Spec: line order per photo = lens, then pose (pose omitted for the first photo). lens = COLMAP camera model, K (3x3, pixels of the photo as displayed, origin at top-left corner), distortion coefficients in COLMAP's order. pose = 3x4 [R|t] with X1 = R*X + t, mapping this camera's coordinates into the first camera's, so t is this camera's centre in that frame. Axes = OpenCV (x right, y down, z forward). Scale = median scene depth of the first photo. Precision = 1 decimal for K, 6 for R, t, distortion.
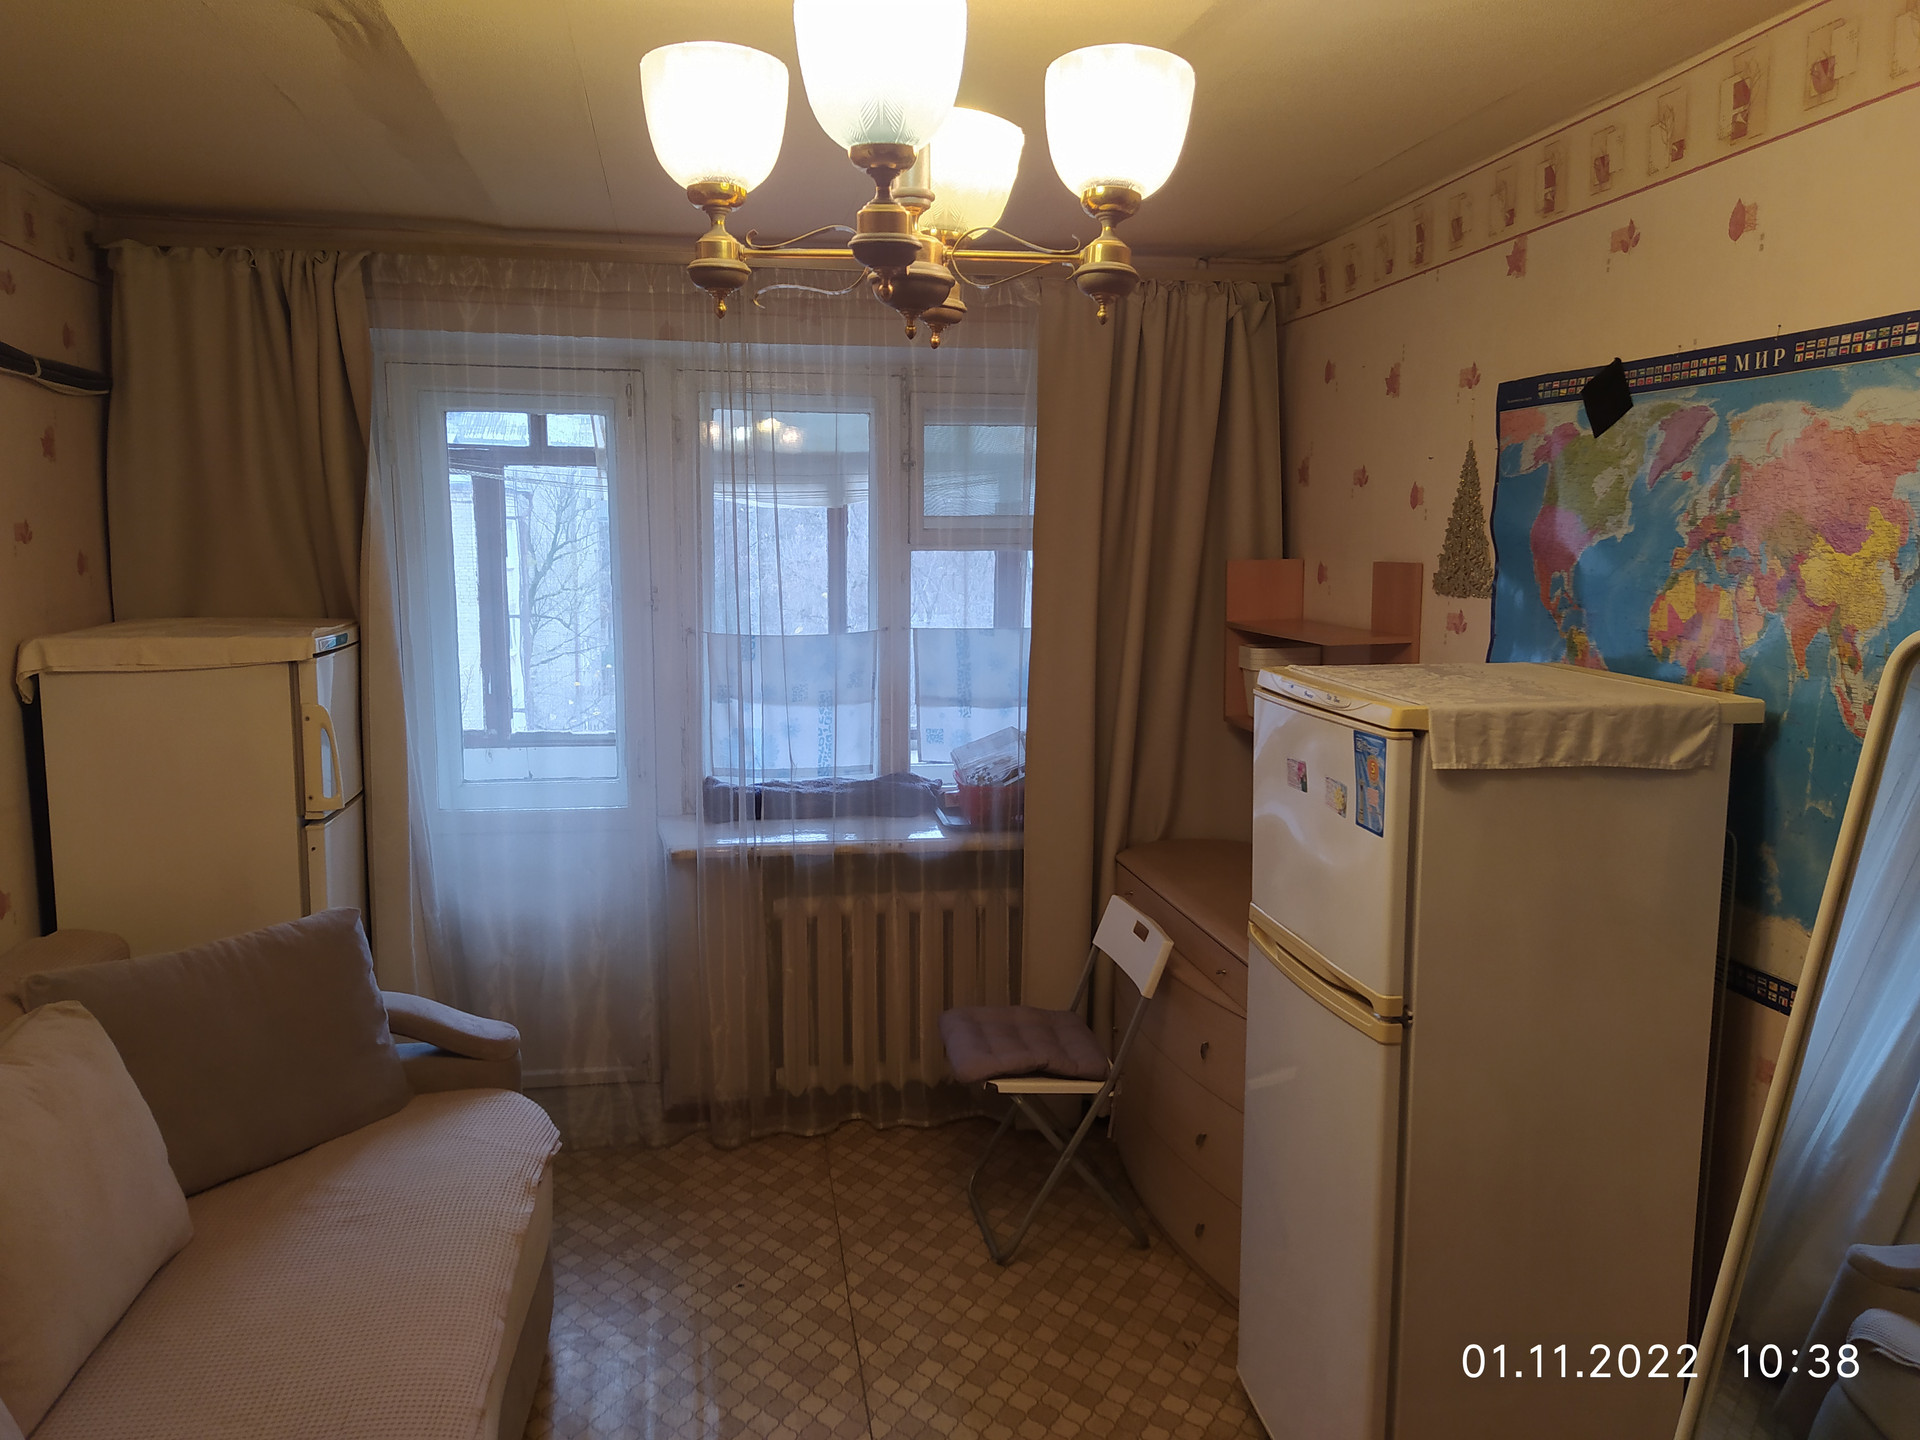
lens RADIAL K [[1457.9, 0, 940.5], [0, 1457.9, 723.2], [0, 0, 1]] dist [0.148669, -0.231308]
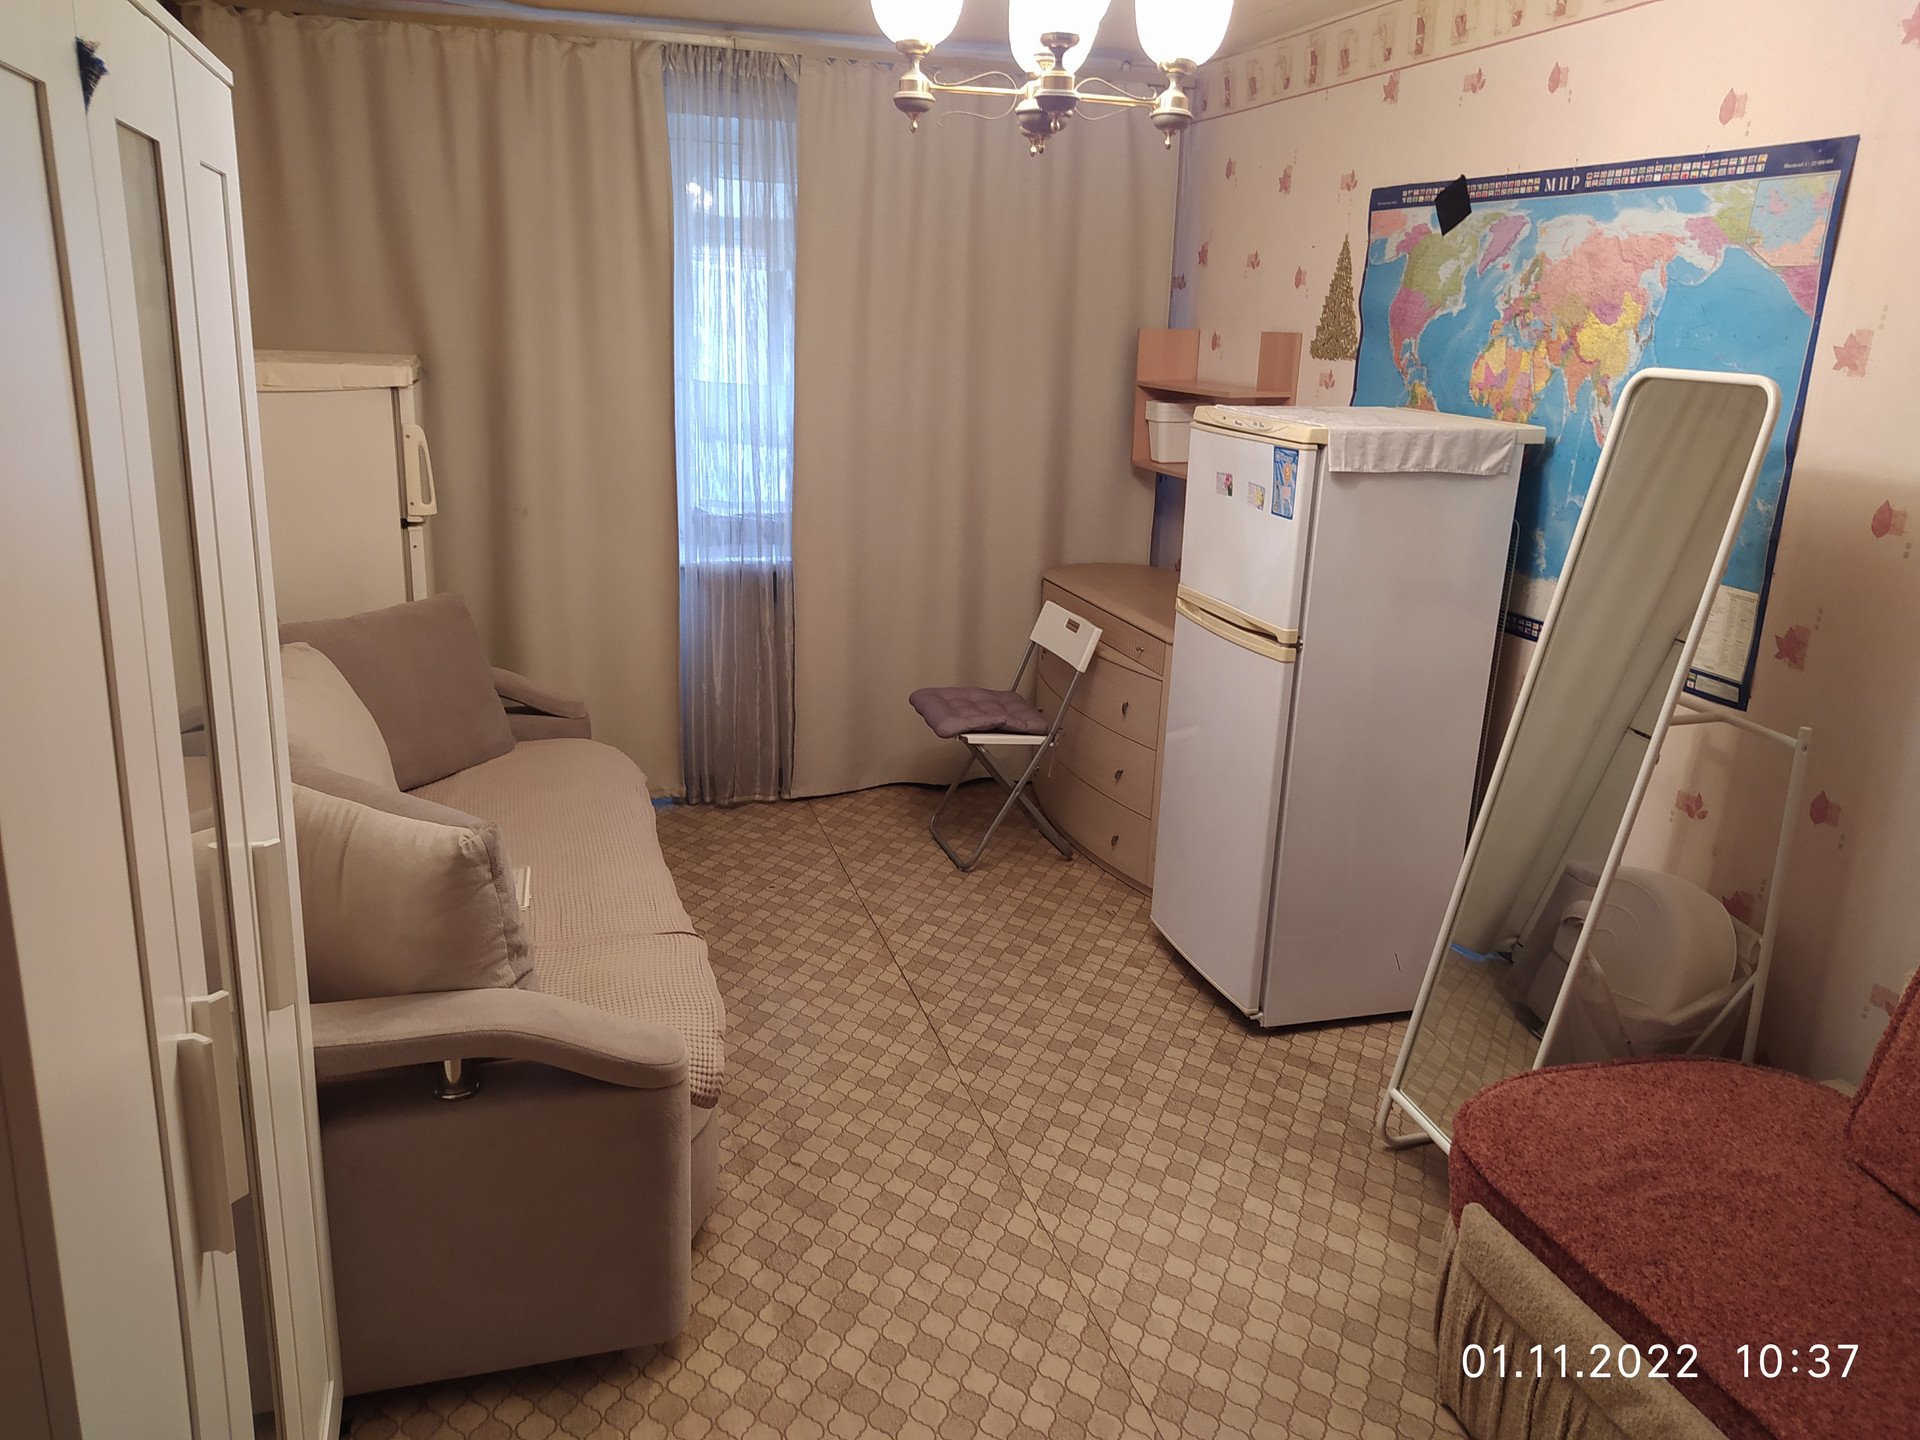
lens RADIAL K [[1457.9, 0, 940.5], [0, 1457.9, 723.2], [0, 0, 1]] dist [0.148669, -0.231308]
pose [[0.991834, -0.003640, 0.127487, -0.192862], [-0.014772, 0.989587, 0.143179, 0.061428], [-0.126681, -0.143893, 0.981451, -0.343344]]
